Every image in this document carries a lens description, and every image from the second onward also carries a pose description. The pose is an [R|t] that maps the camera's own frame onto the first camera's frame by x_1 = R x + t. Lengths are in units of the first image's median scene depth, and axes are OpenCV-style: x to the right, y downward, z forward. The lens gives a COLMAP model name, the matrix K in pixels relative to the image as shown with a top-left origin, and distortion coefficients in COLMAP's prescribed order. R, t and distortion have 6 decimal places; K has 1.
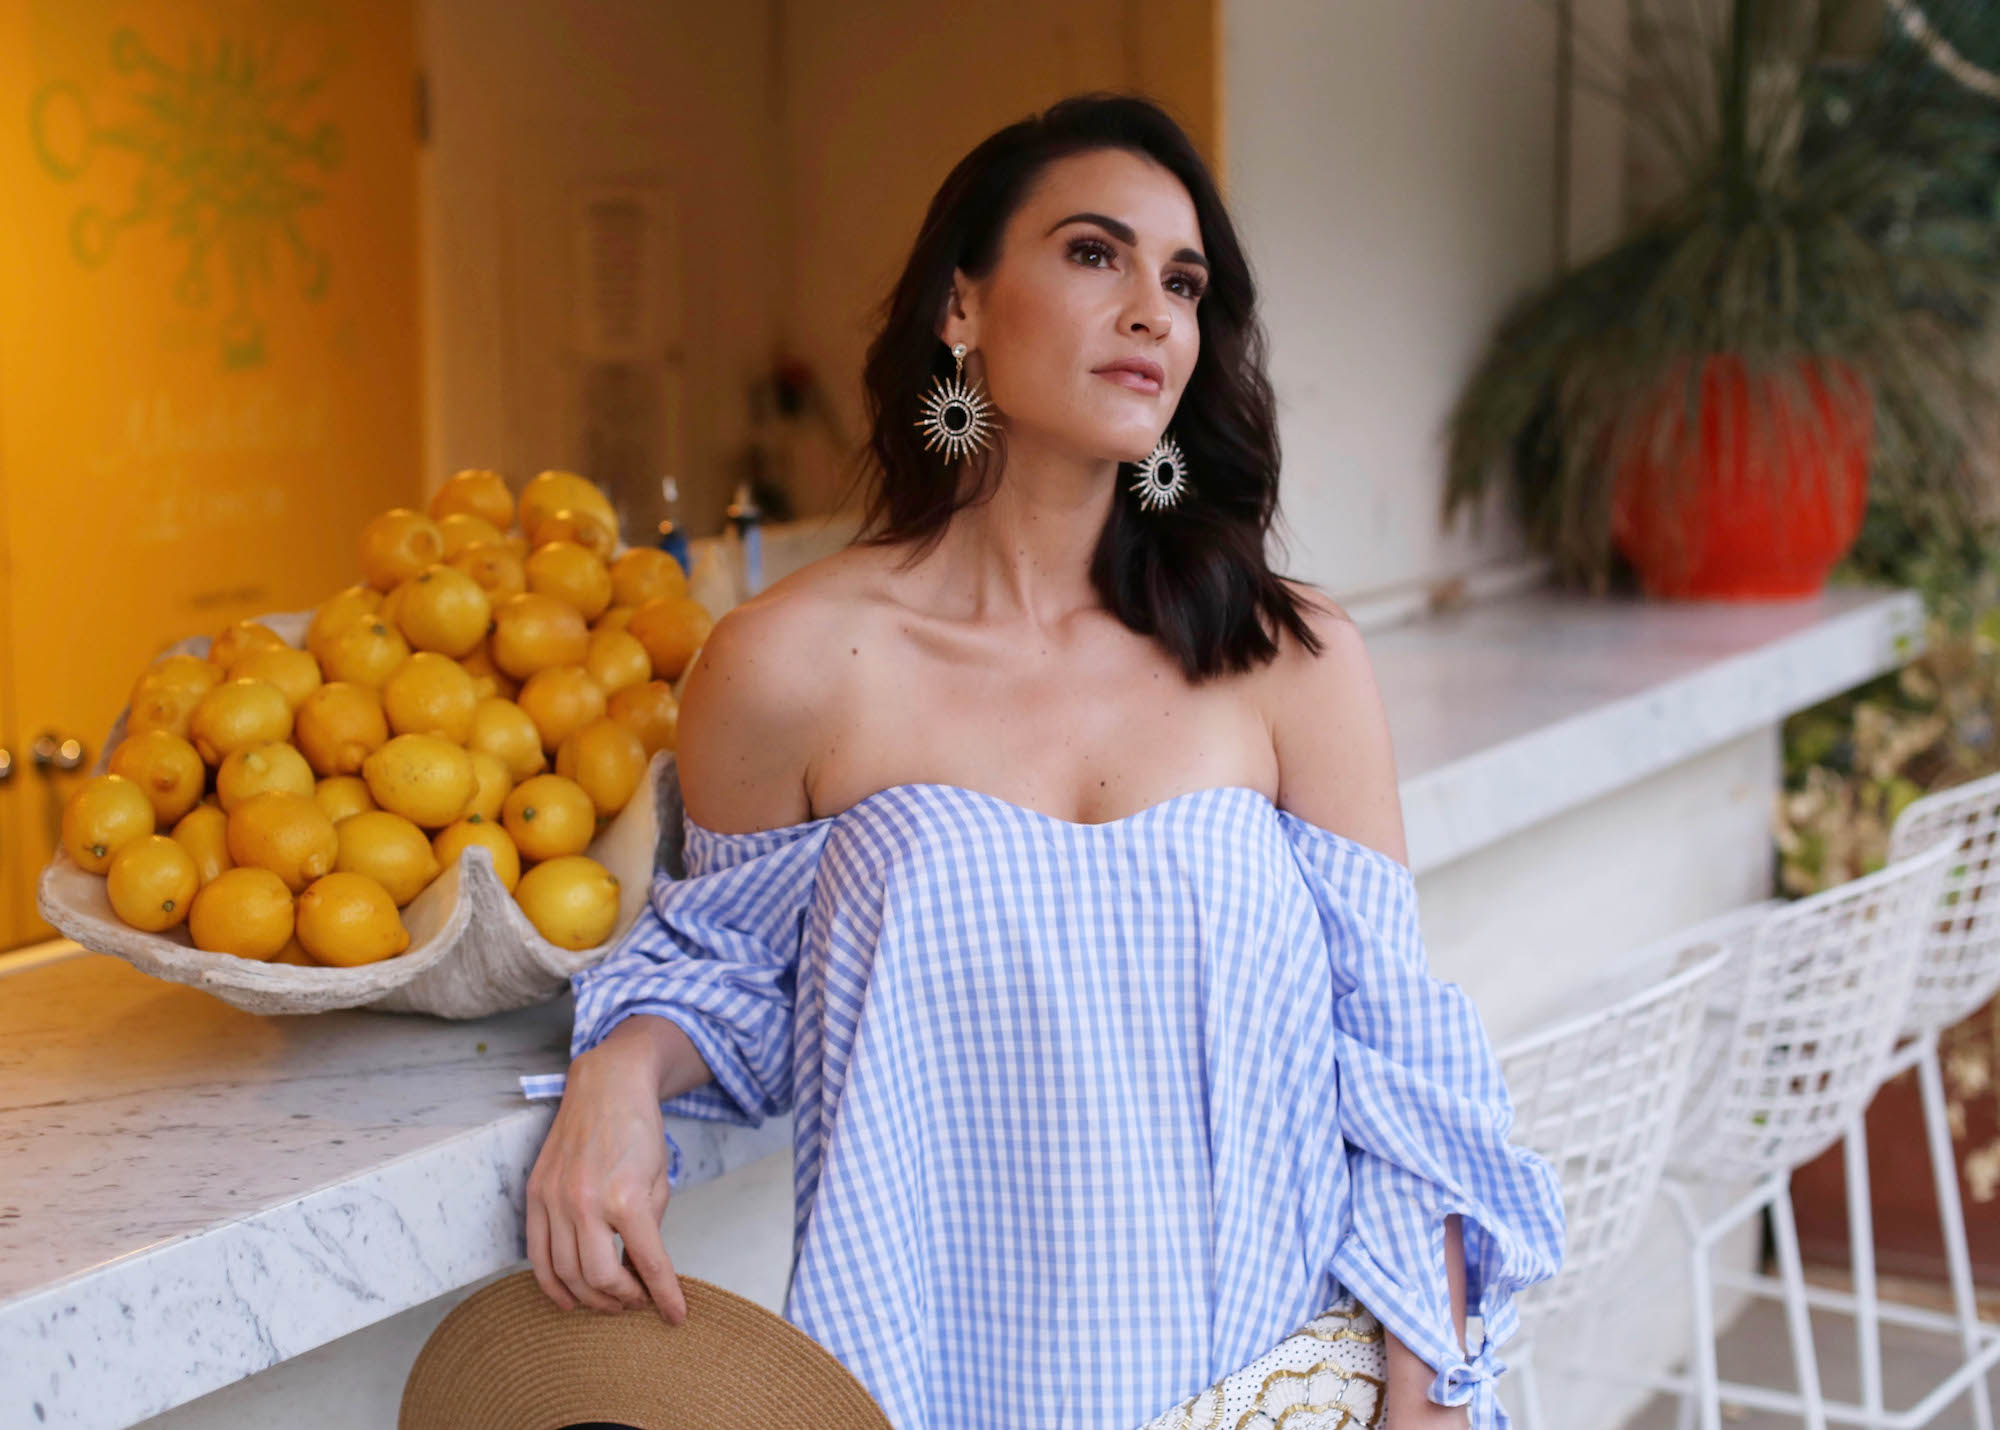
lens RADIAL K [[3318.0, 0, 1002.2], [0, 3318.0, 713.9], [0, 0, 1]] dist [-0.143757, 0.000000]
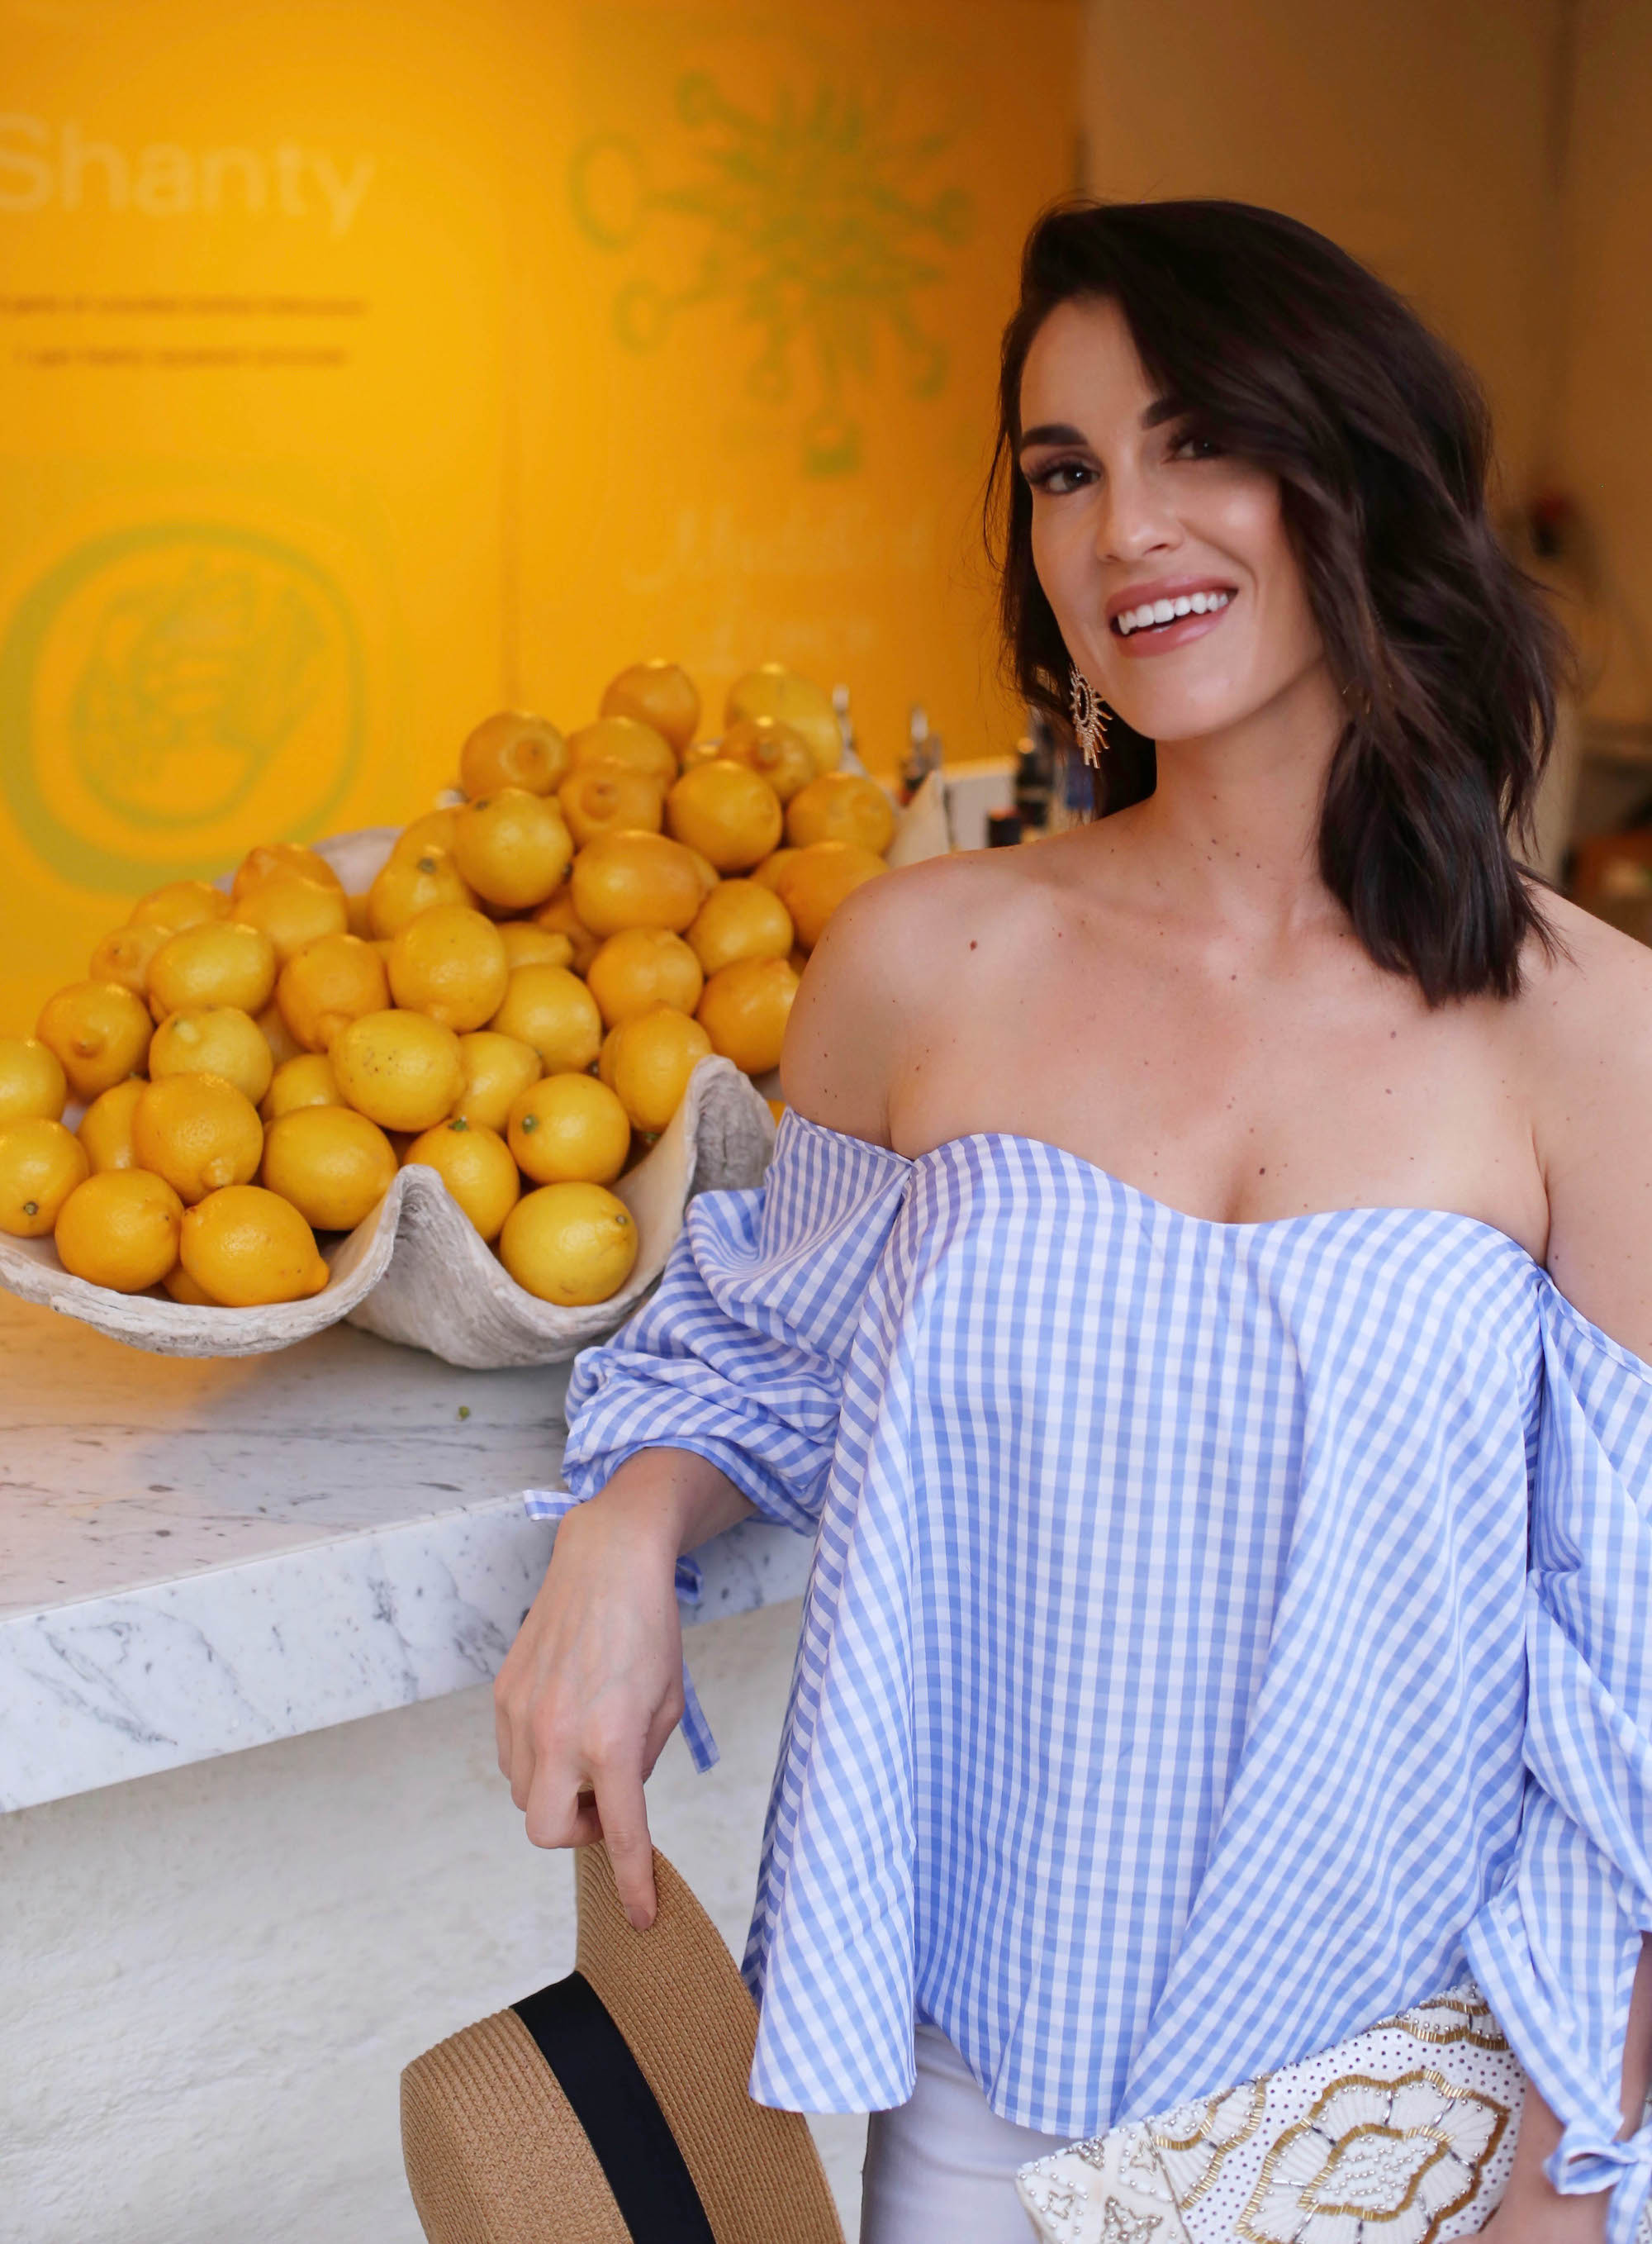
lens RADIAL K [[3675.7, 0, 815.3], [0, 3675.7, 1109.6], [0, 0, 1]] dist [-0.125566, 0.000000]
pose [[0.940401, 0.095830, -0.326286, 0.202327], [-0.071292, 0.993708, 0.086379, -0.052796], [0.332511, -0.057969, 0.941316, 0.210764]]
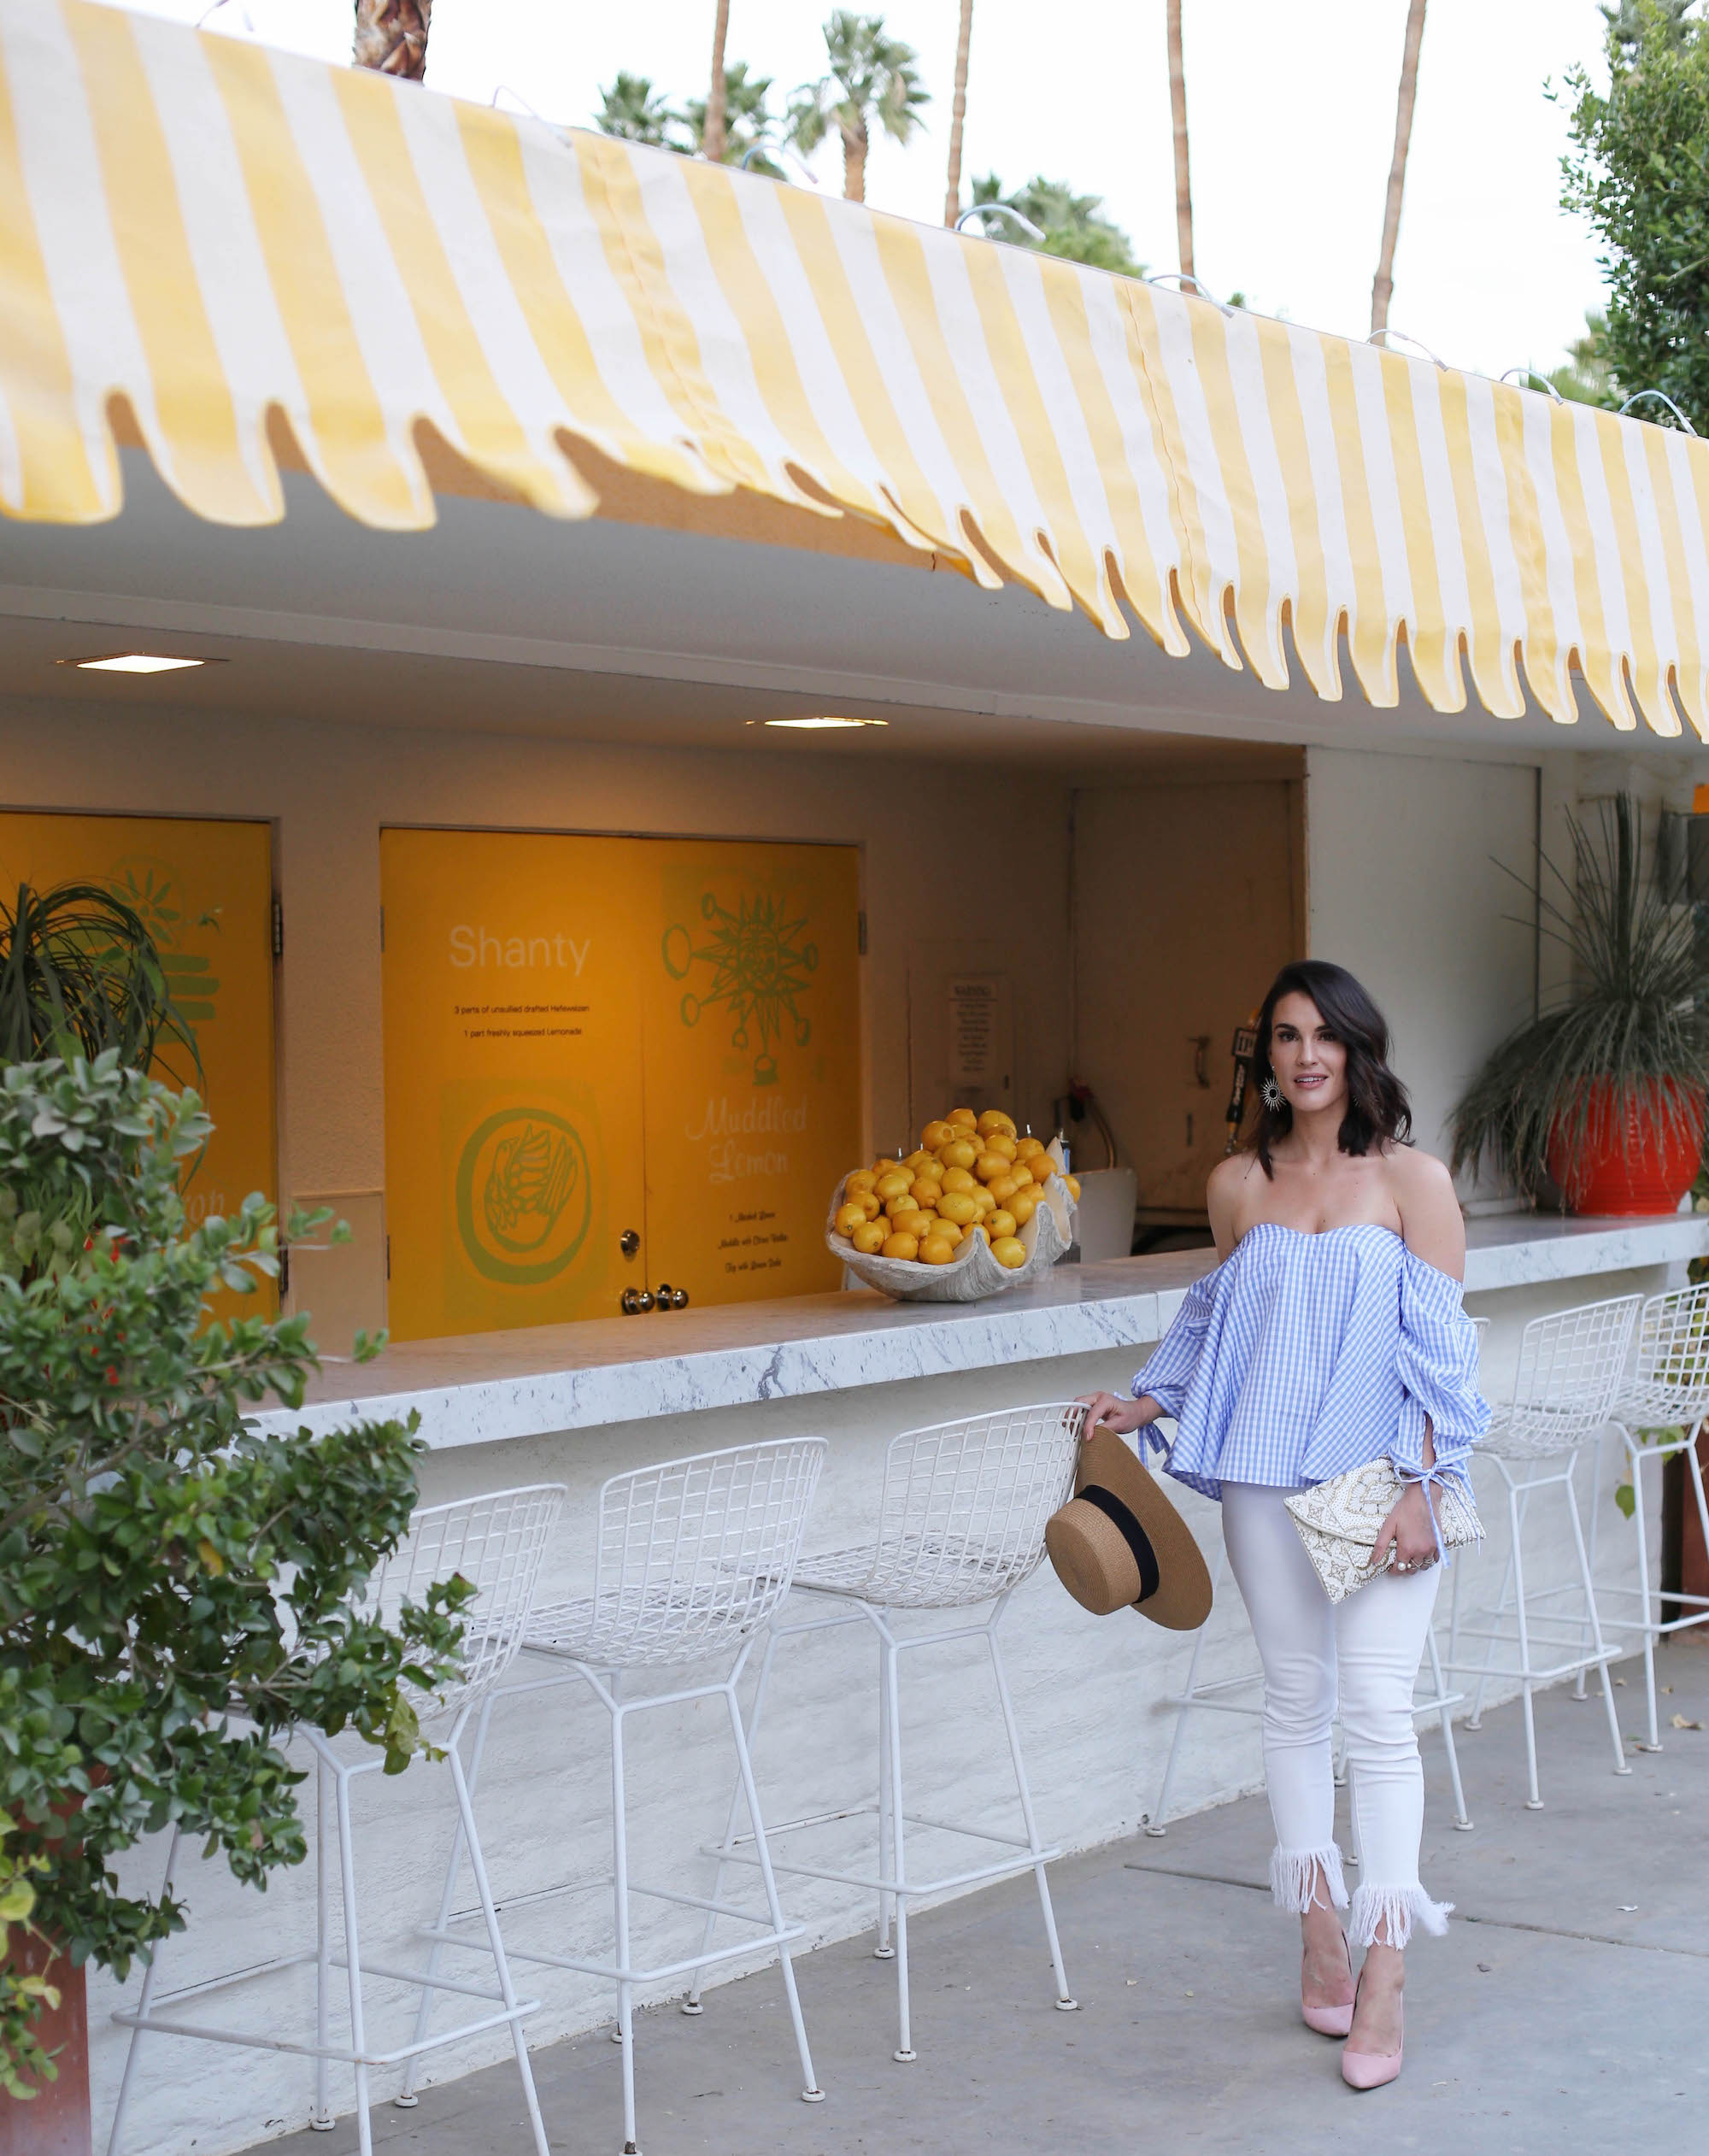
lens RADIAL K [[4087.9, 0, 855.8], [0, 4087.9, 1078.5], [0, 0, 1]] dist [-0.041986, 0.000000]
pose [[0.993537, -0.002166, -0.113486, 0.137500], [-0.011500, 0.992753, -0.119623, 0.330339], [0.112923, 0.120155, 0.986312, -2.494192]]
